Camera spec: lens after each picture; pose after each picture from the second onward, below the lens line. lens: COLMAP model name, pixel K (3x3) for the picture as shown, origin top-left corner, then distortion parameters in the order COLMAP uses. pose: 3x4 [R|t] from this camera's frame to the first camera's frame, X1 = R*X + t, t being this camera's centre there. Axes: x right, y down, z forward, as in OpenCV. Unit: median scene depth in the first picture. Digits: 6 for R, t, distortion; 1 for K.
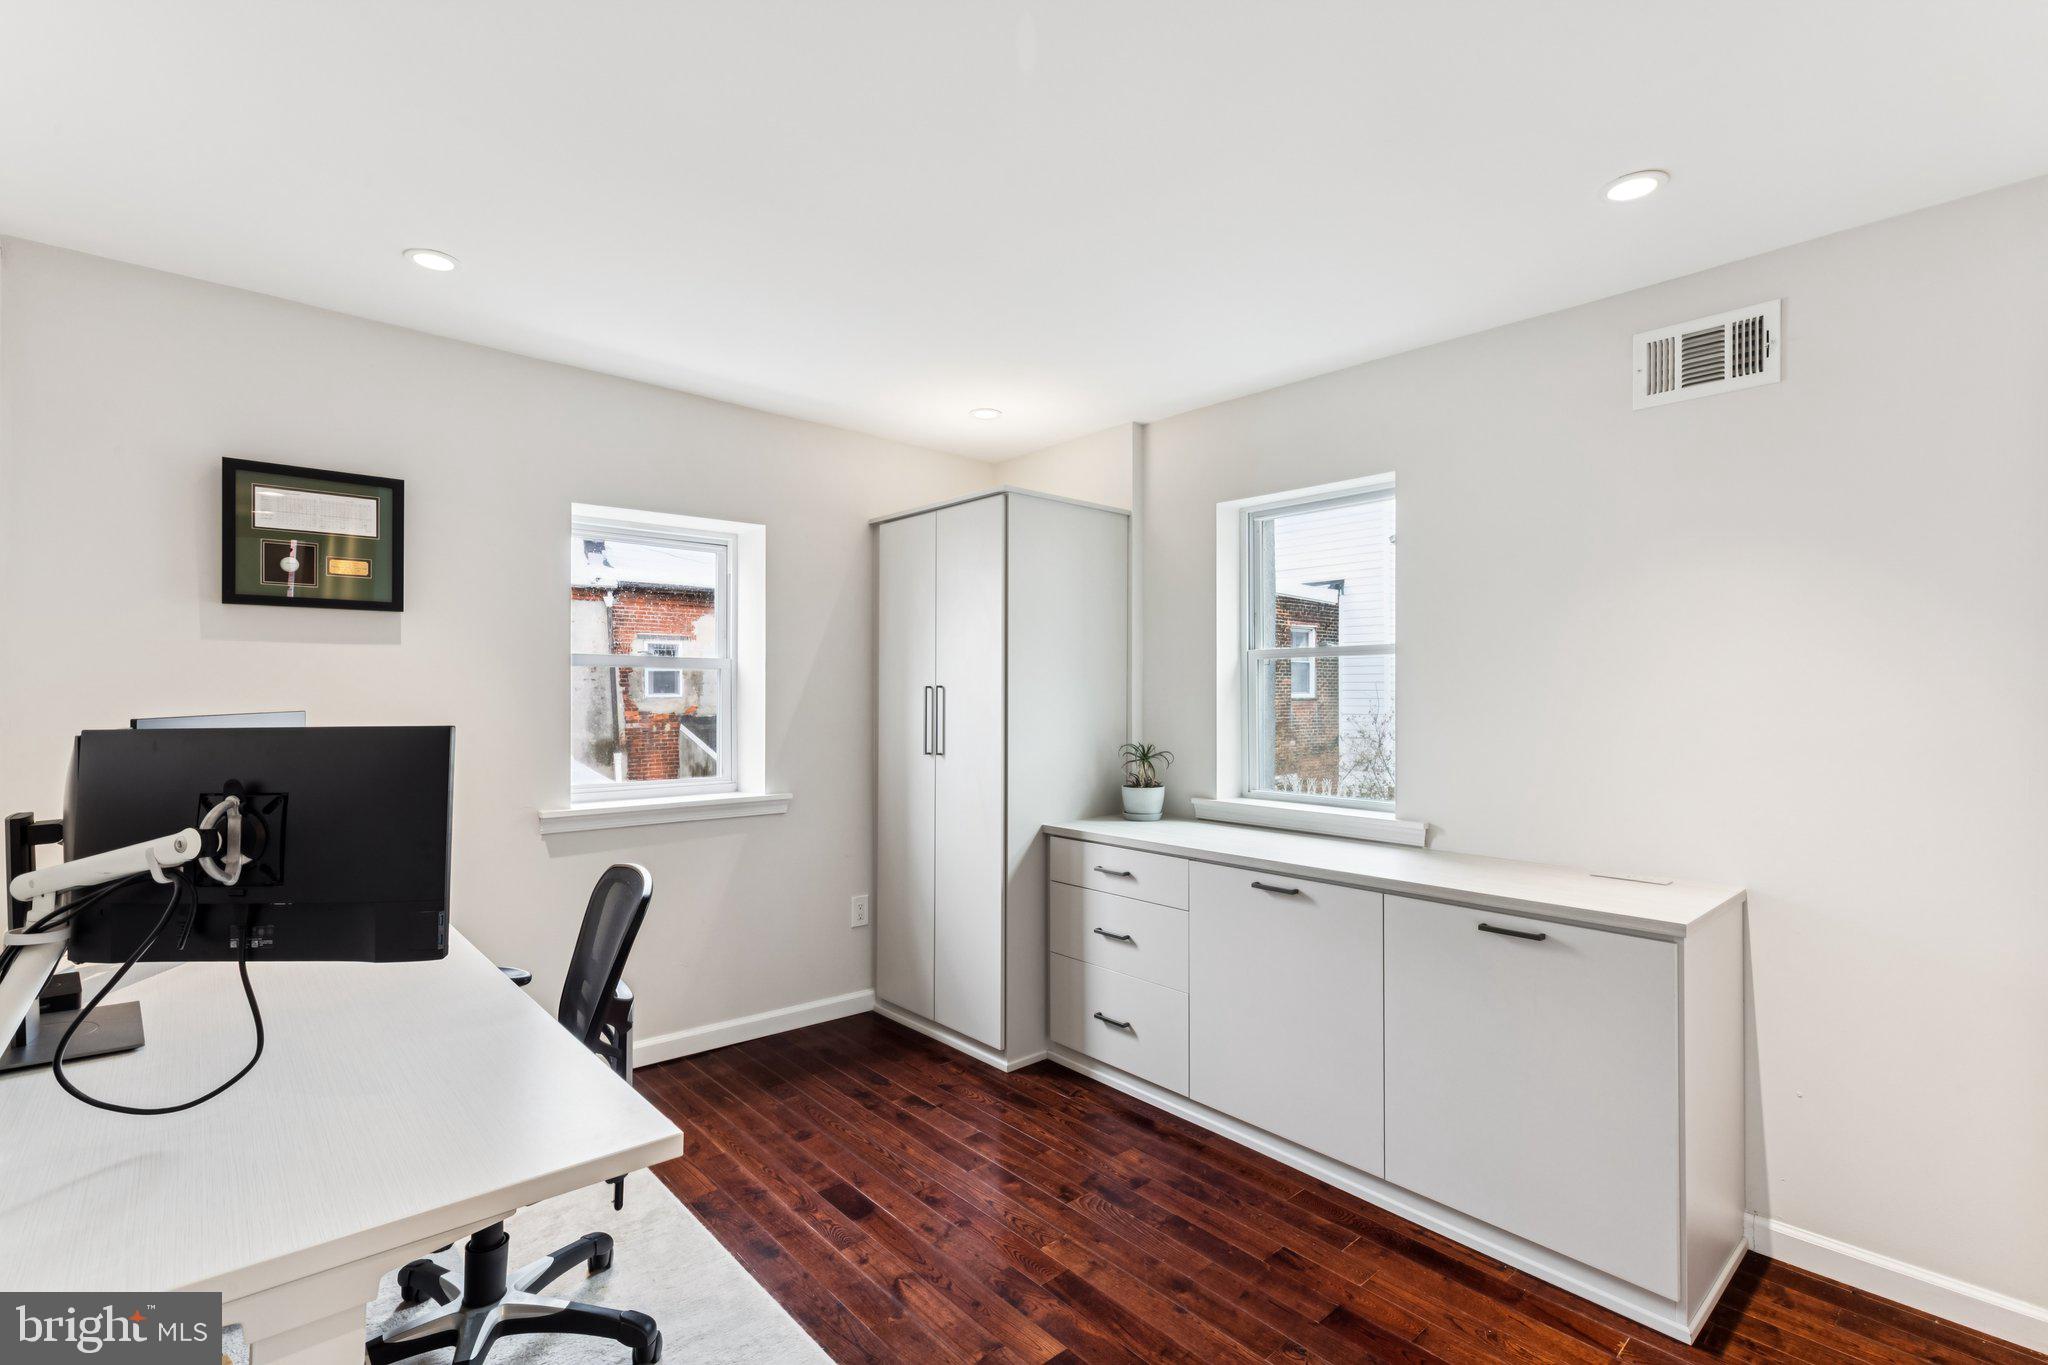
lens RADIAL K [[895.5, 0, 997.3], [0, 895.5, 695.4], [0, 0, 1]] dist [0.009213, 0.000089]
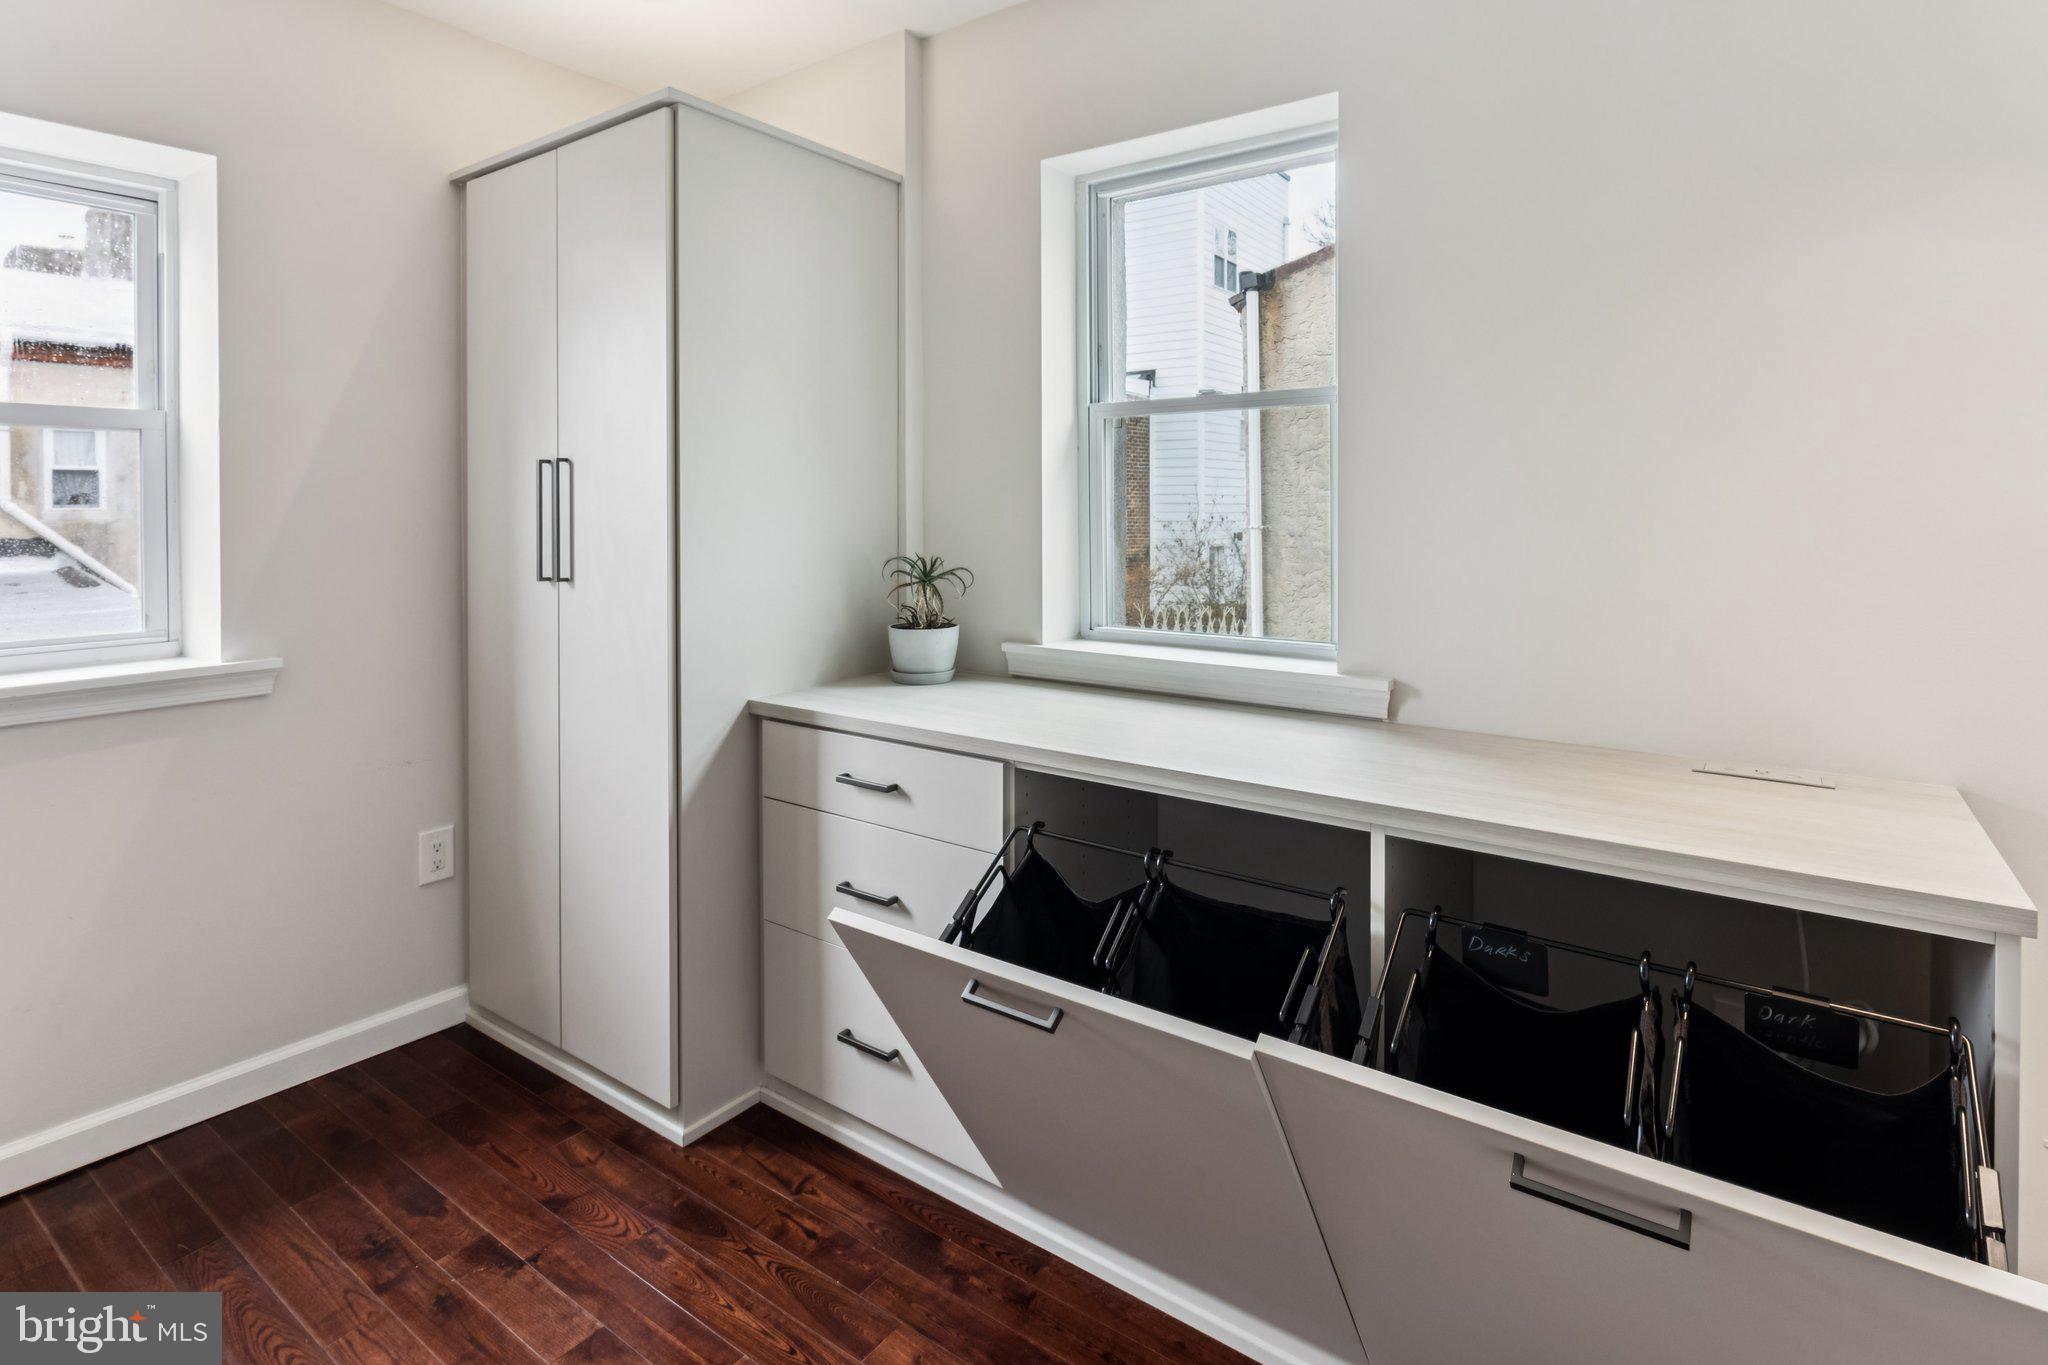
lens RADIAL K [[1019.5, 0, 1027.9], [0, 1019.5, 514.3], [0, 0, 1]] dist [-0.000505, -0.000047]
pose [[0.967761, -0.005356, 0.251812, 0.058403], [0.002934, 0.999946, 0.009996, 0.019445], [-0.251852, -0.008935, 0.967725, 0.319915]]
